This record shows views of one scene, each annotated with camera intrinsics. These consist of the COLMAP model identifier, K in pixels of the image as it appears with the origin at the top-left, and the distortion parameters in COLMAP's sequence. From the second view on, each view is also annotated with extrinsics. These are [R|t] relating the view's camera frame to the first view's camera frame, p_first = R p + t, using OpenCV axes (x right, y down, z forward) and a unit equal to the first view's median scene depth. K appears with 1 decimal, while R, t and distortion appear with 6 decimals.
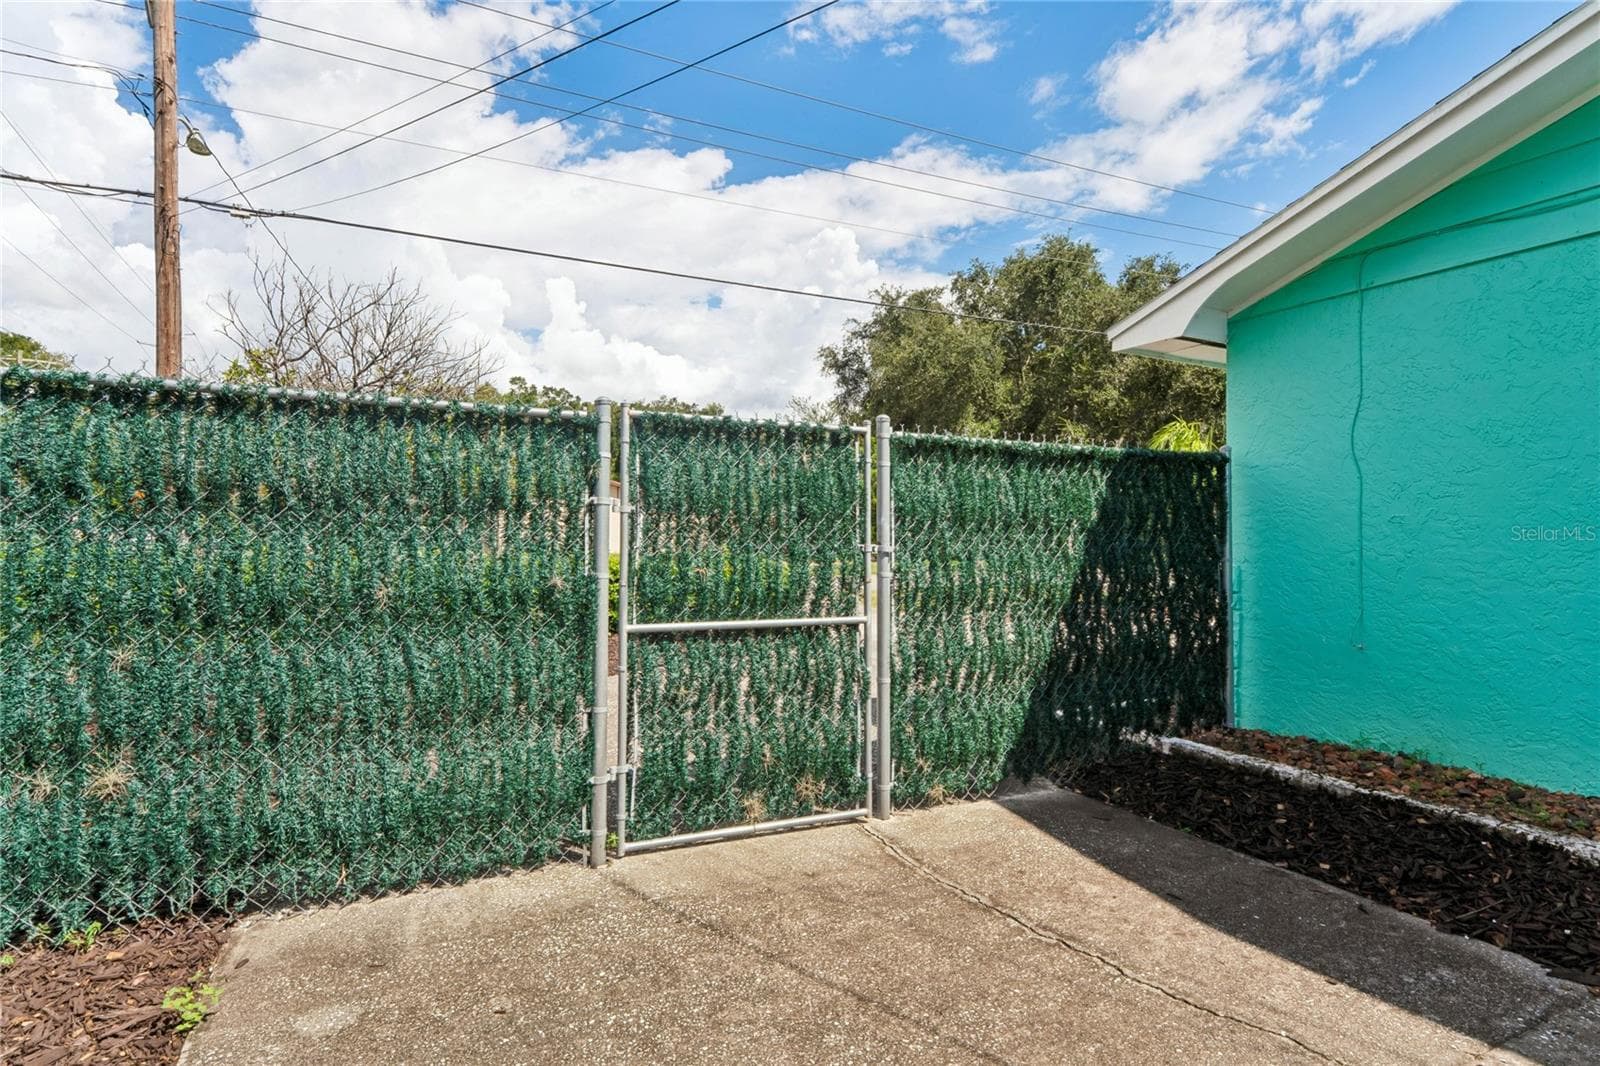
lens RADIAL K [[859.1, 0, 800.0], [0, 859.1, 533.0], [0, 0, 1]] dist [0.000070, 0.000425]
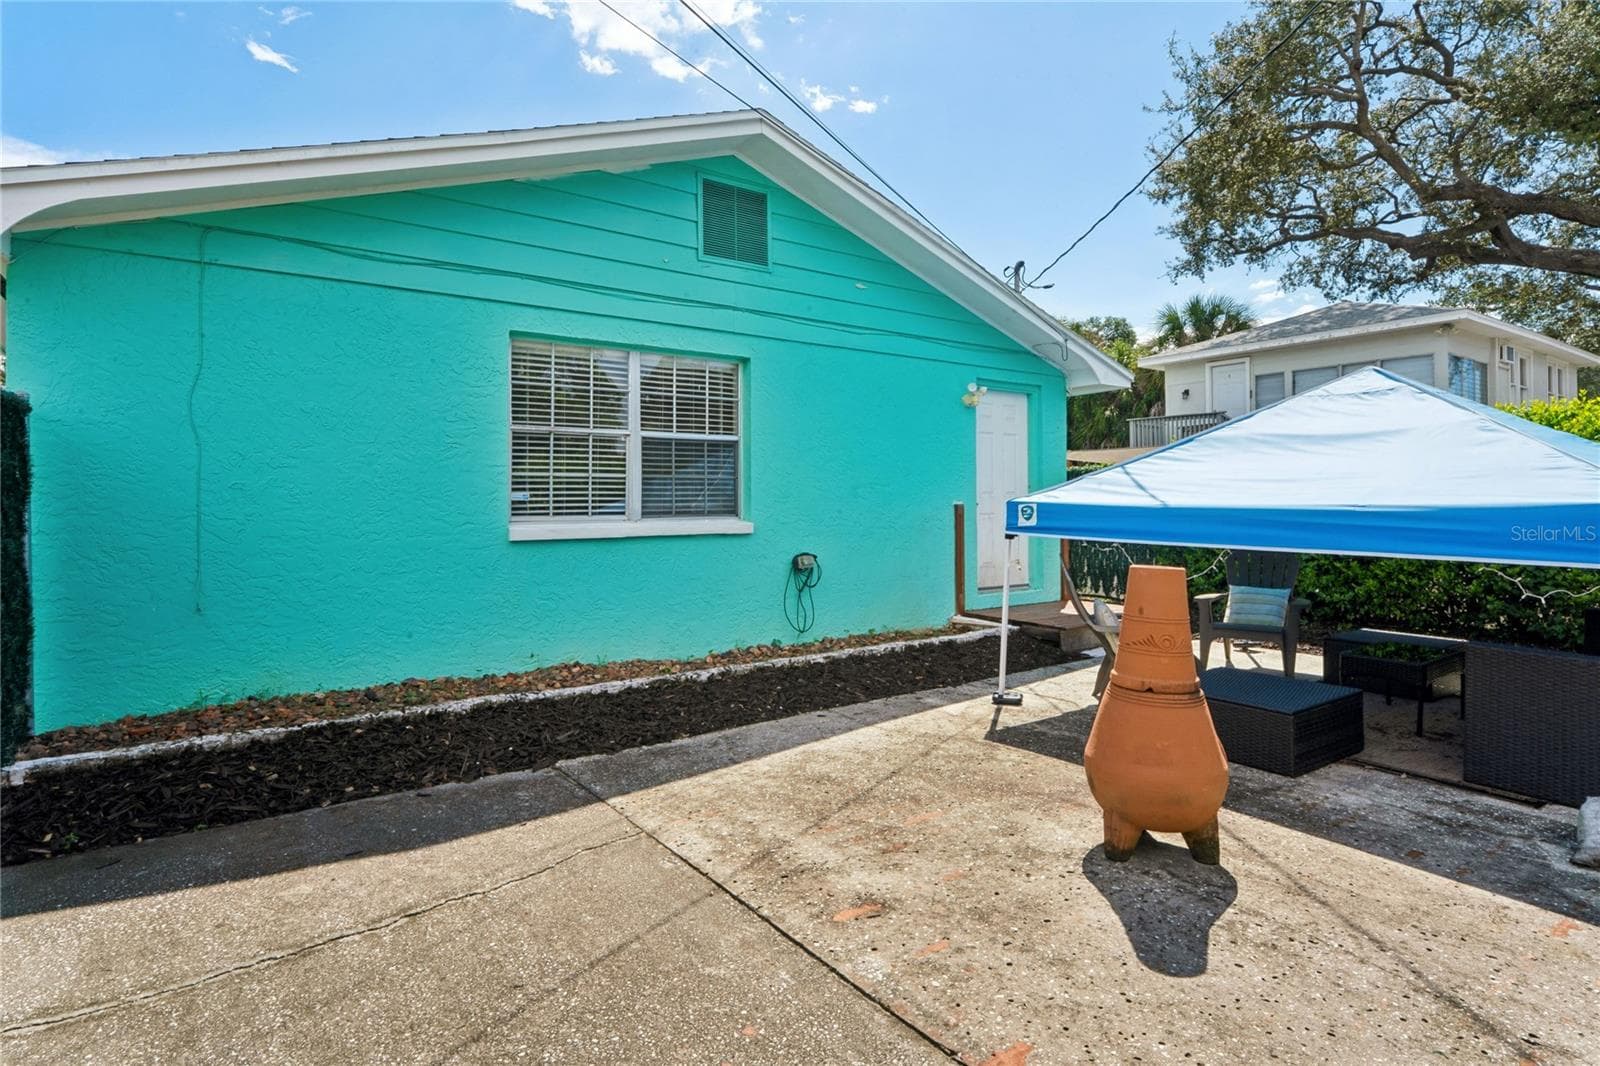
lens RADIAL K [[832.2, 0, 799.7], [0, 832.2, 504.9], [0, 0, 1]] dist [-0.000311, 0.000299]
pose [[-0.156982, -0.011577, 0.987534, -0.567458], [0.001870, 0.999926, 0.012020, -0.003587], [-0.987600, 0.003733, -0.156949, 0.572278]]
